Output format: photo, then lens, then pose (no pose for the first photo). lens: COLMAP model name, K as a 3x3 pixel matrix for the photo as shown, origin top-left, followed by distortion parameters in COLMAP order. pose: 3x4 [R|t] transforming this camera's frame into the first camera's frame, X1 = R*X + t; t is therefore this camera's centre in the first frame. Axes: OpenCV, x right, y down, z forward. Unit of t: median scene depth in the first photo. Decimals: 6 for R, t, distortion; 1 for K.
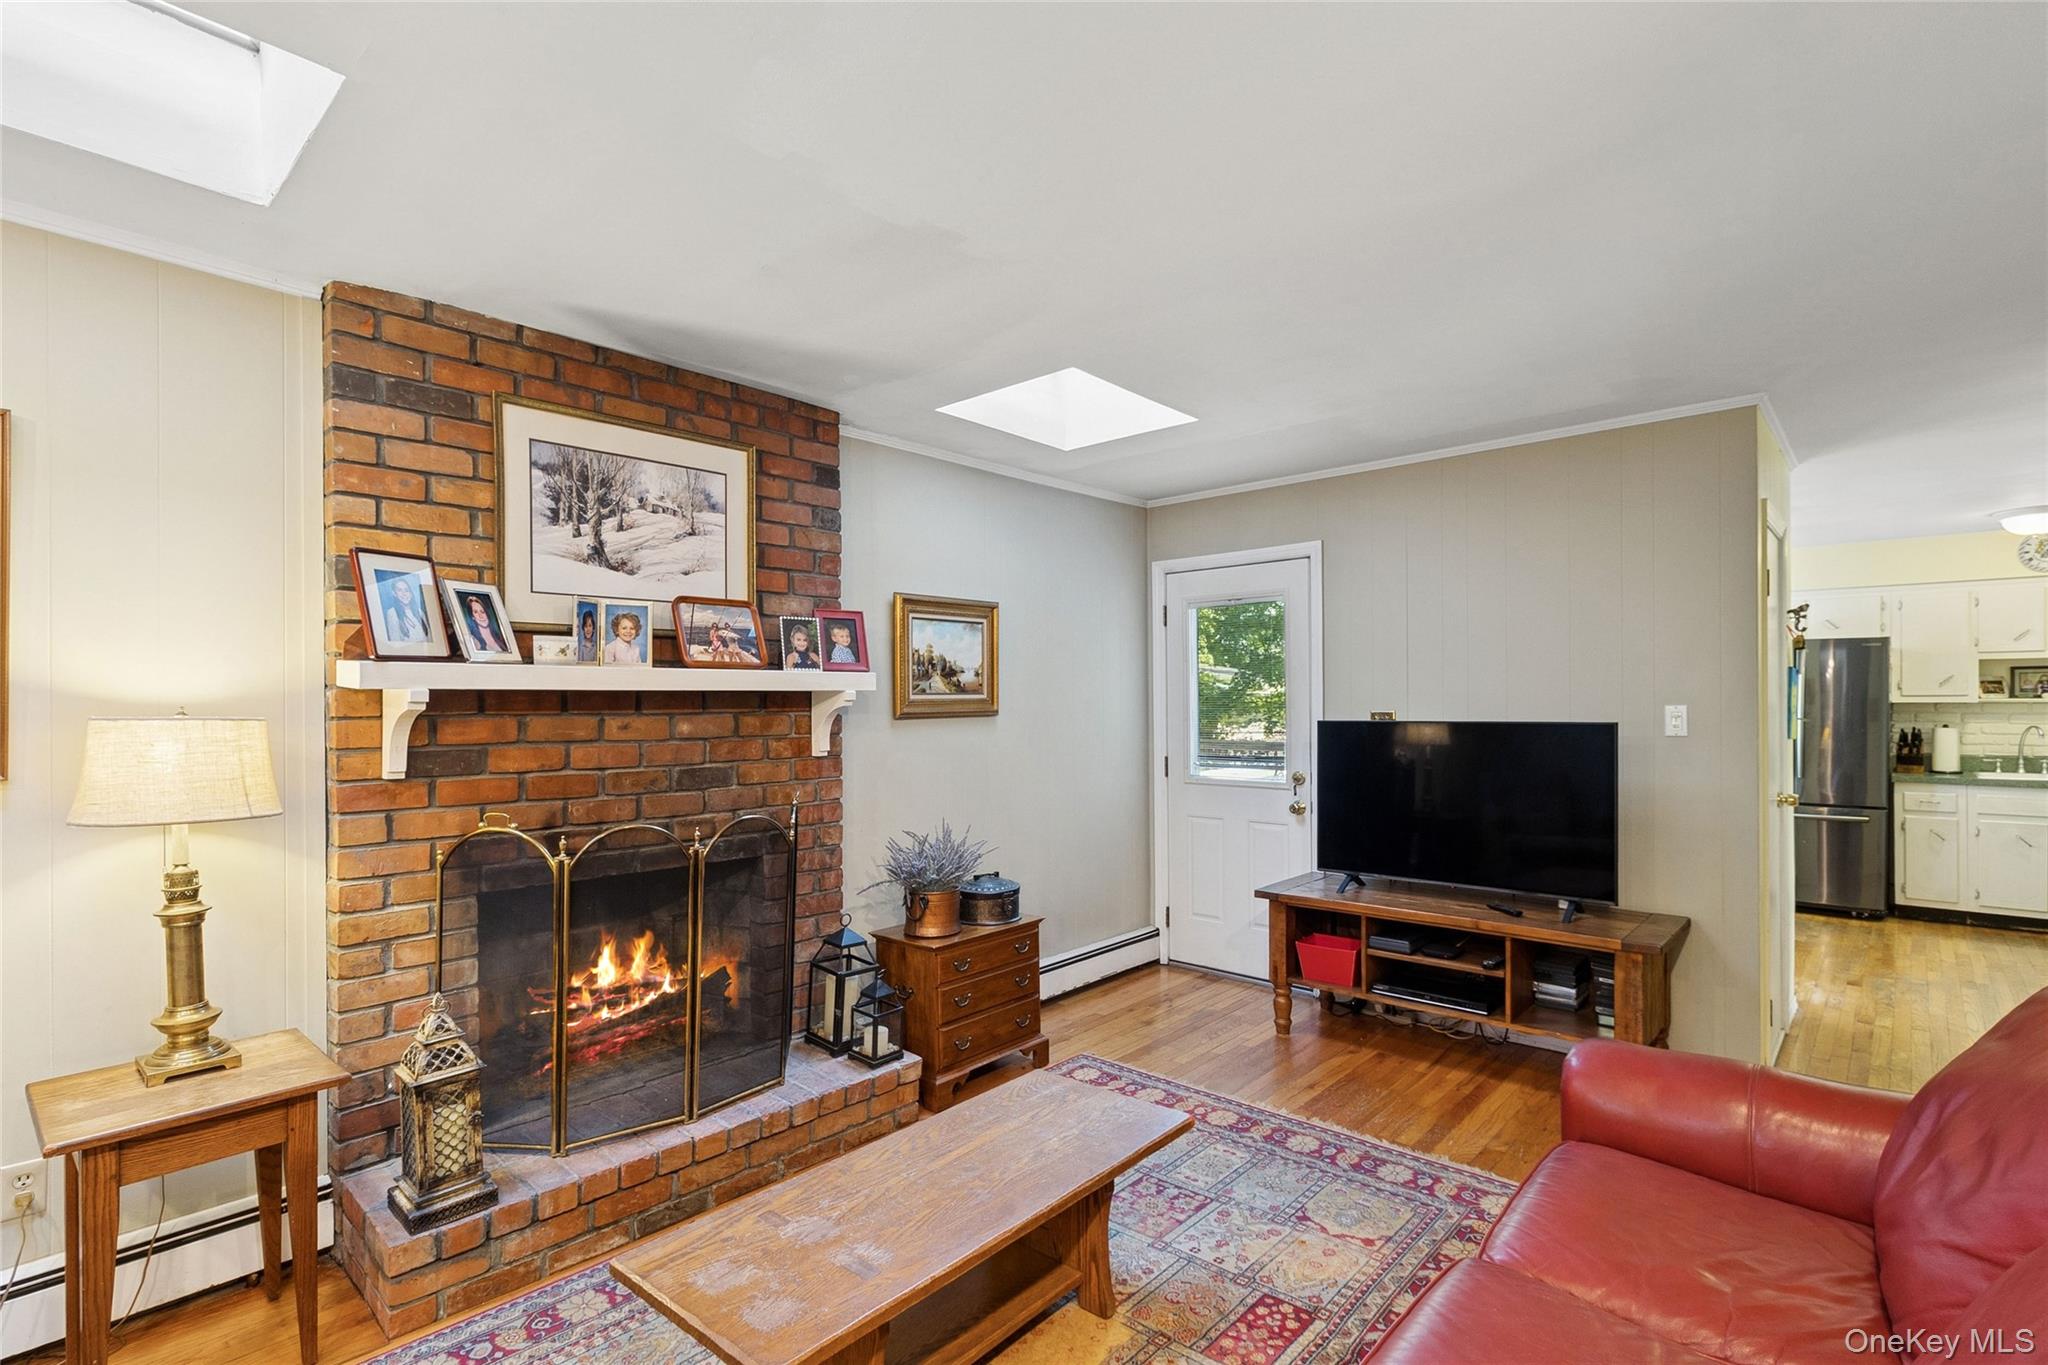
lens RADIAL K [[968.5, 0, 1026.3], [0, 968.5, 705.7], [0, 0, 1]] dist [-0.001131, -0.000201]
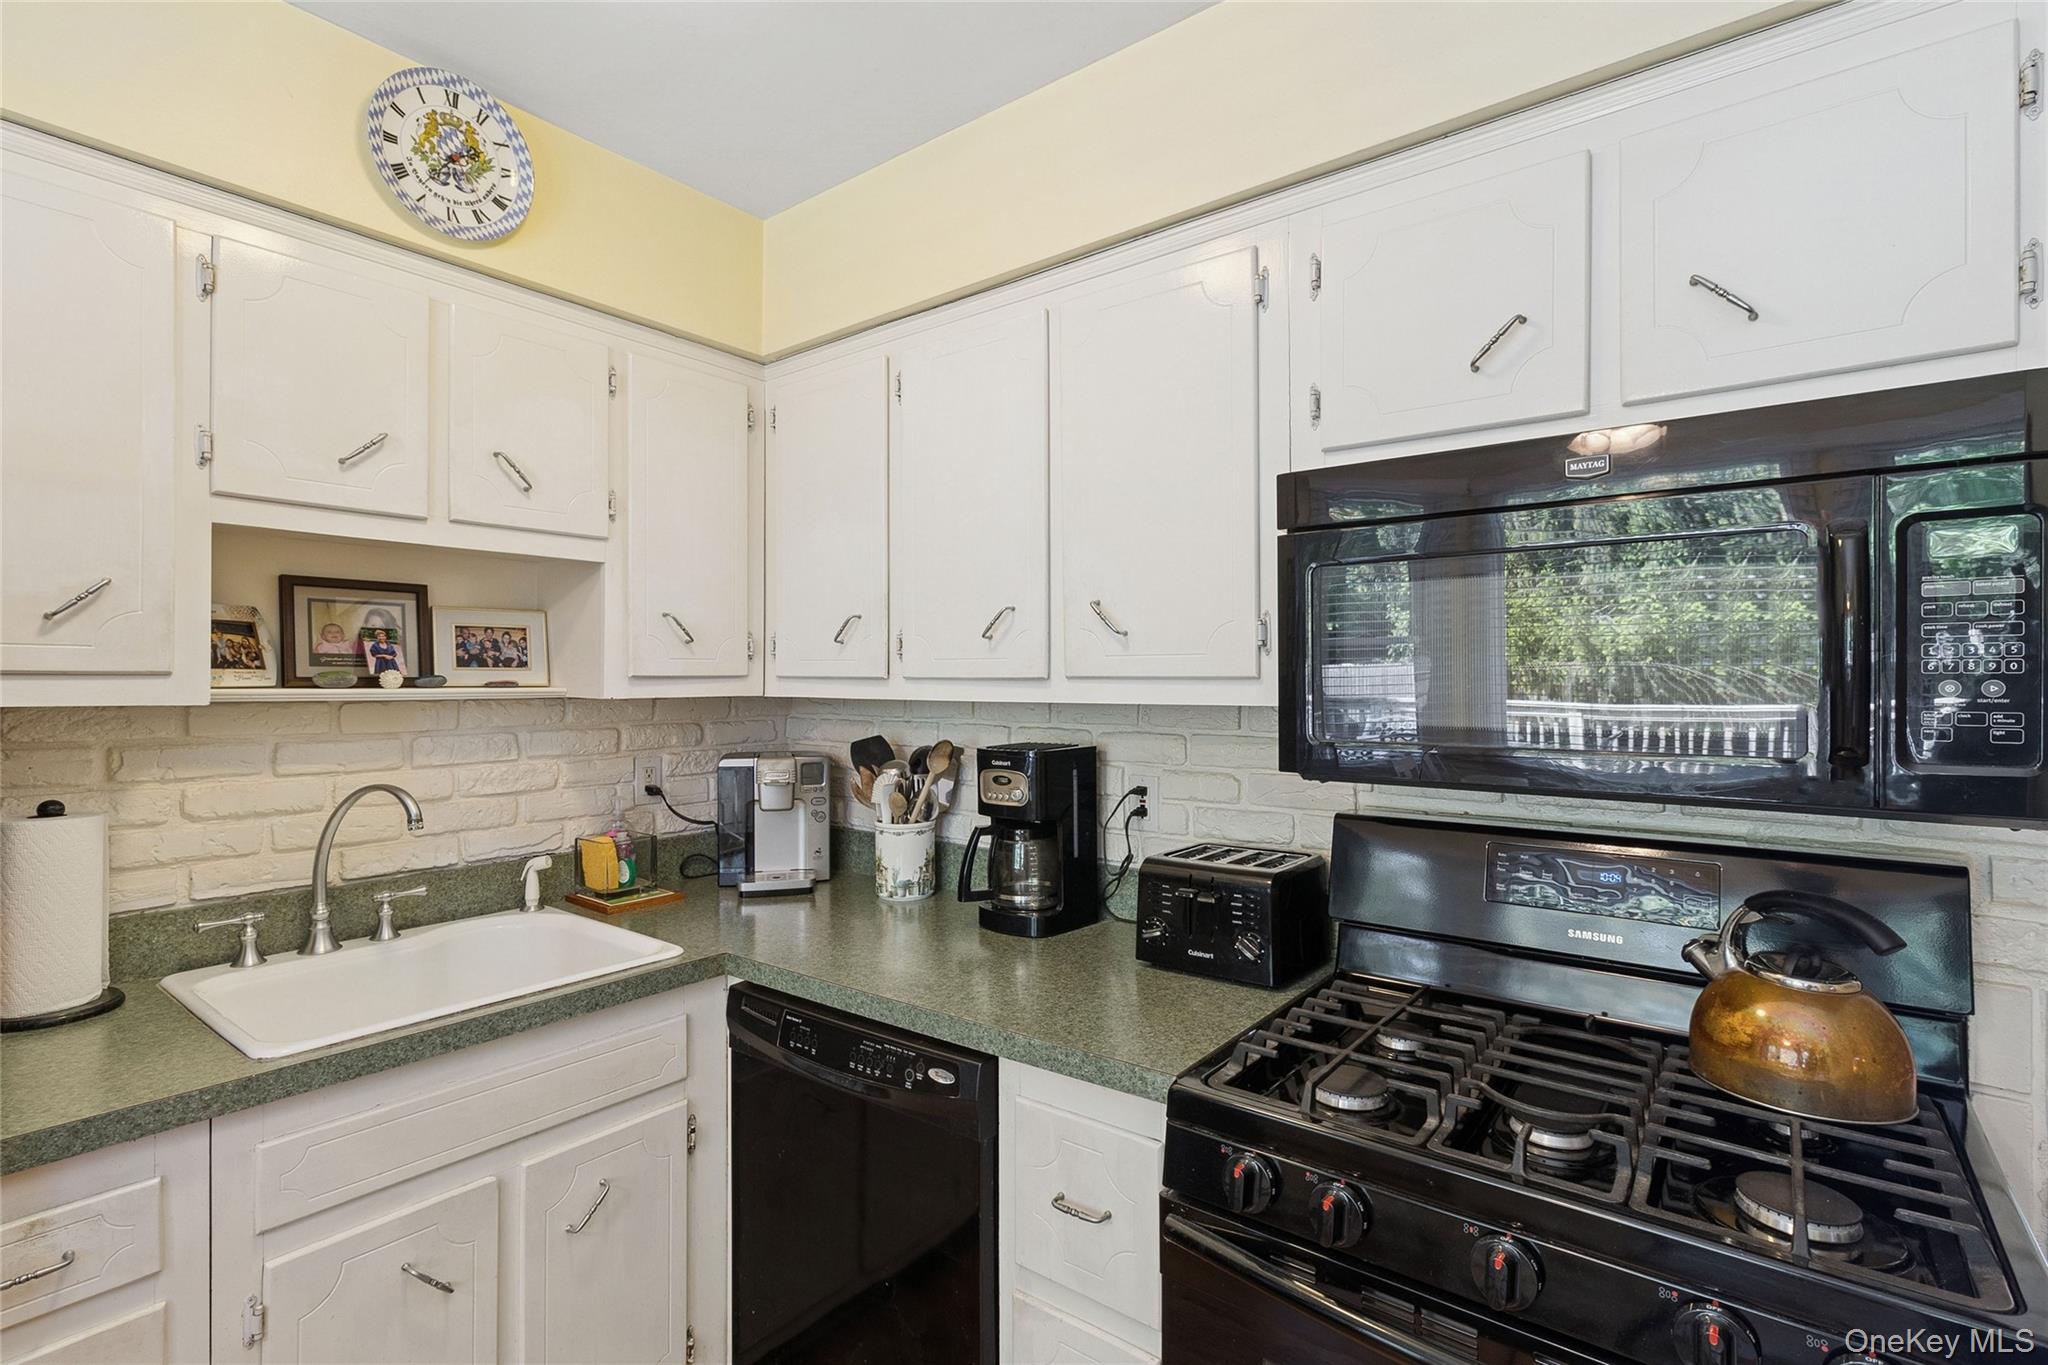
lens RADIAL K [[953.9, 0, 1029.9], [0, 953.9, 676.7], [0, 0, 1]] dist [-0.000209, 0.000428]
pose [[-0.074359, 0.010707, 0.997174, 1.373265], [0.004319, 0.999936, -0.010415, -0.012773], [-0.997222, 0.003532, -0.074401, 1.524420]]
